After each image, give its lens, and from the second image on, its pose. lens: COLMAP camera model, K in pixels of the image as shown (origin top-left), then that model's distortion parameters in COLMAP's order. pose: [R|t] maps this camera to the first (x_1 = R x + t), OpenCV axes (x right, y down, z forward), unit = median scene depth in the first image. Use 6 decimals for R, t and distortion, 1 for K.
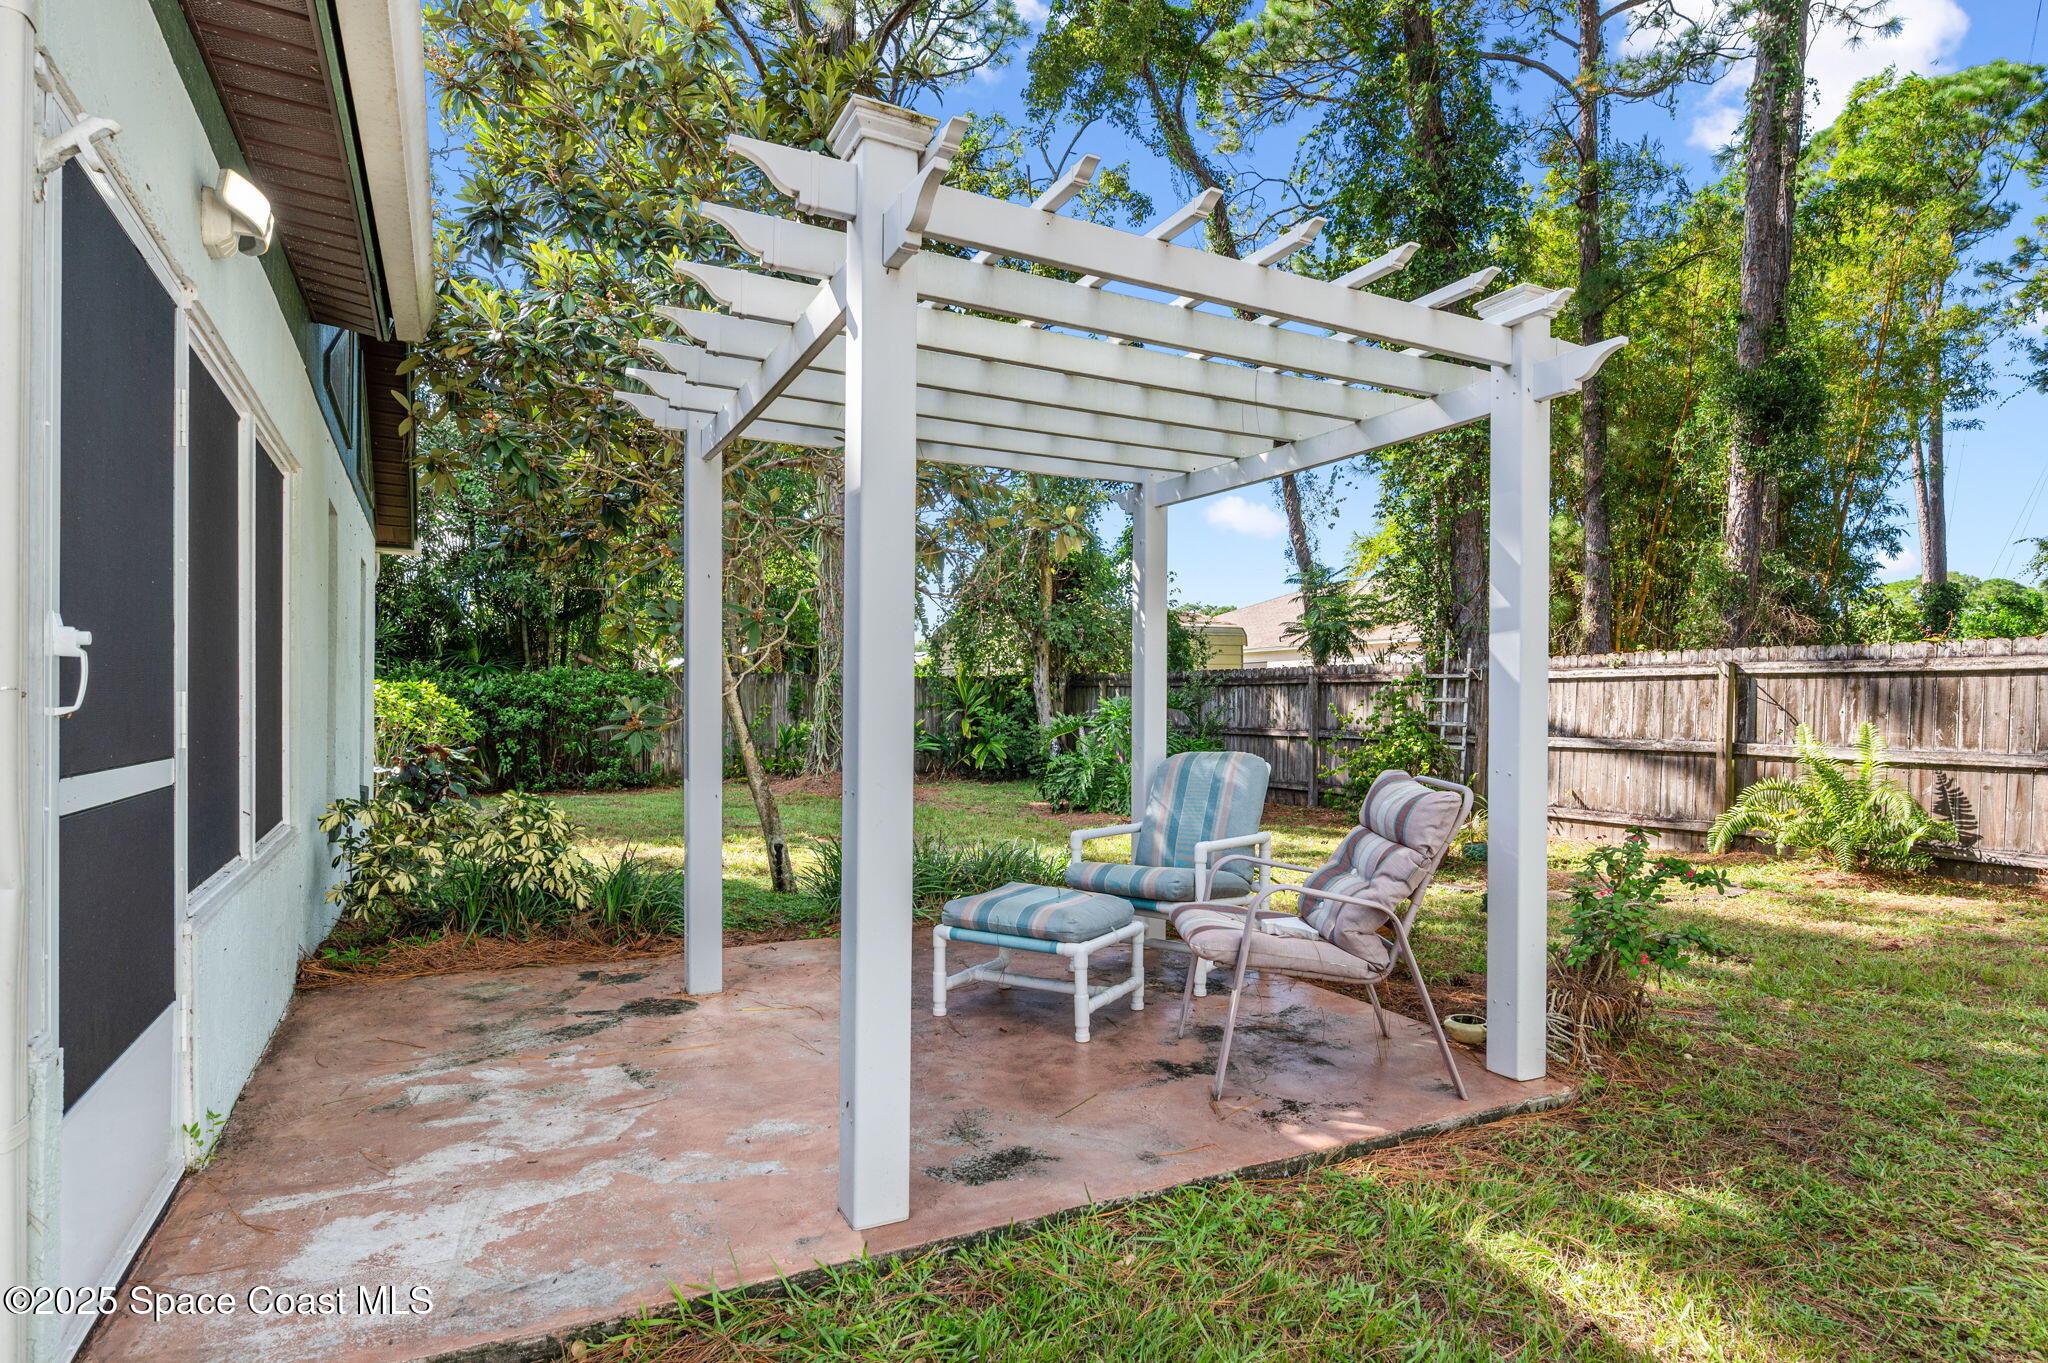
lens RADIAL K [[1083.9, 0, 1021.6], [0, 1083.9, 704.6], [0, 0, 1]] dist [-0.000490, 0.000071]
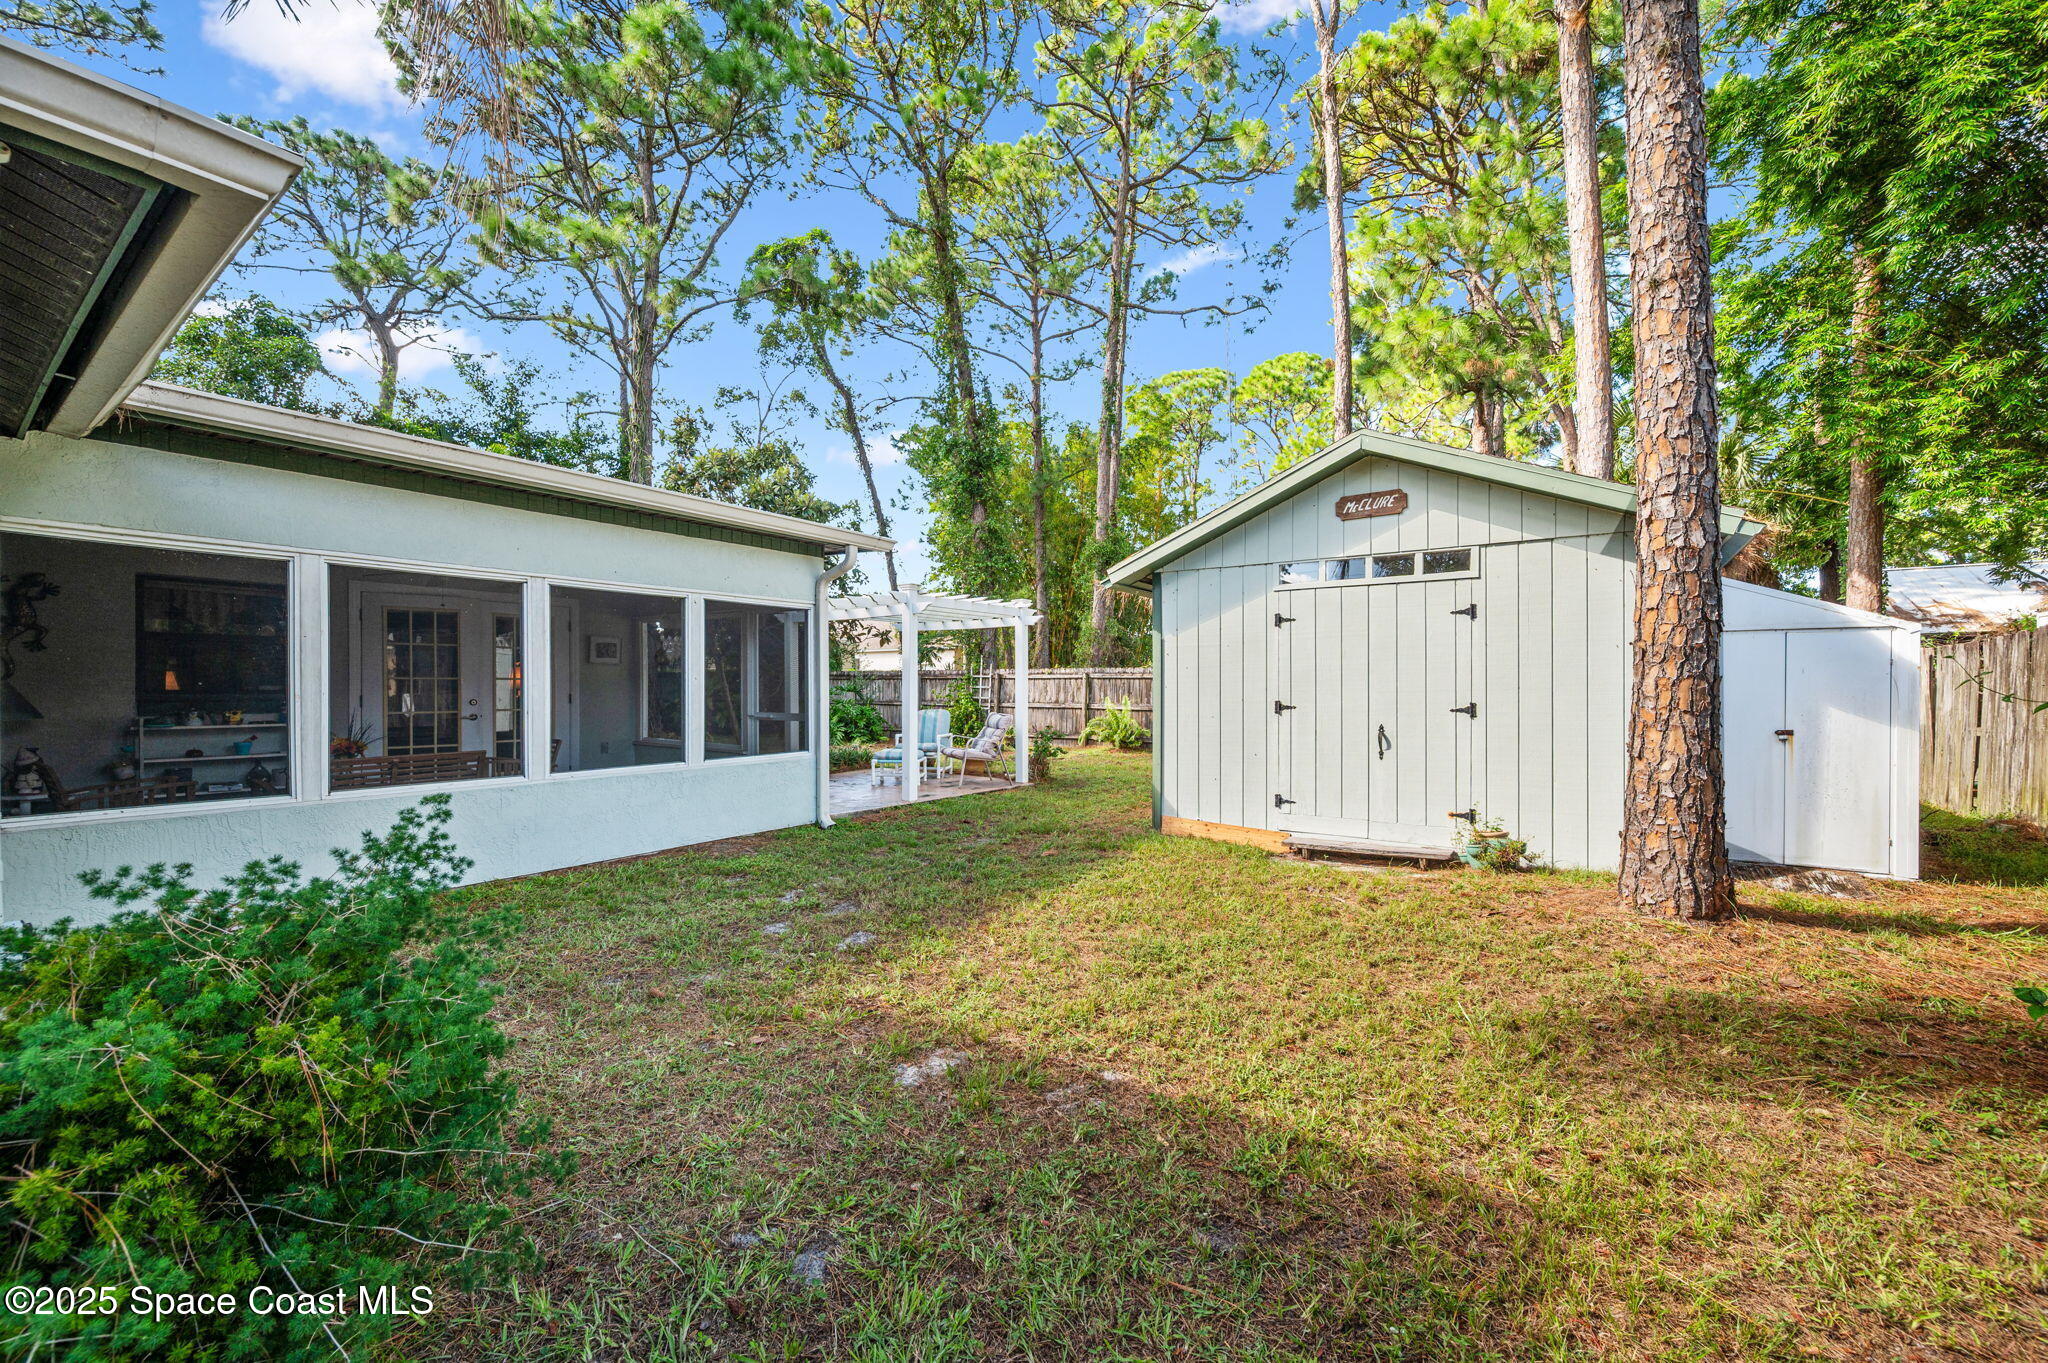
lens RADIAL K [[824.6, 0, 1034.0], [0, 824.6, 684.0], [0, 0, 1]] dist [-0.001025, 0.000145]
pose [[0.889243, -0.011993, 0.457278, -0.380967], [0.012199, 0.999922, 0.002501, -0.018658], [-0.457272, 0.003354, 0.889320, -0.735399]]
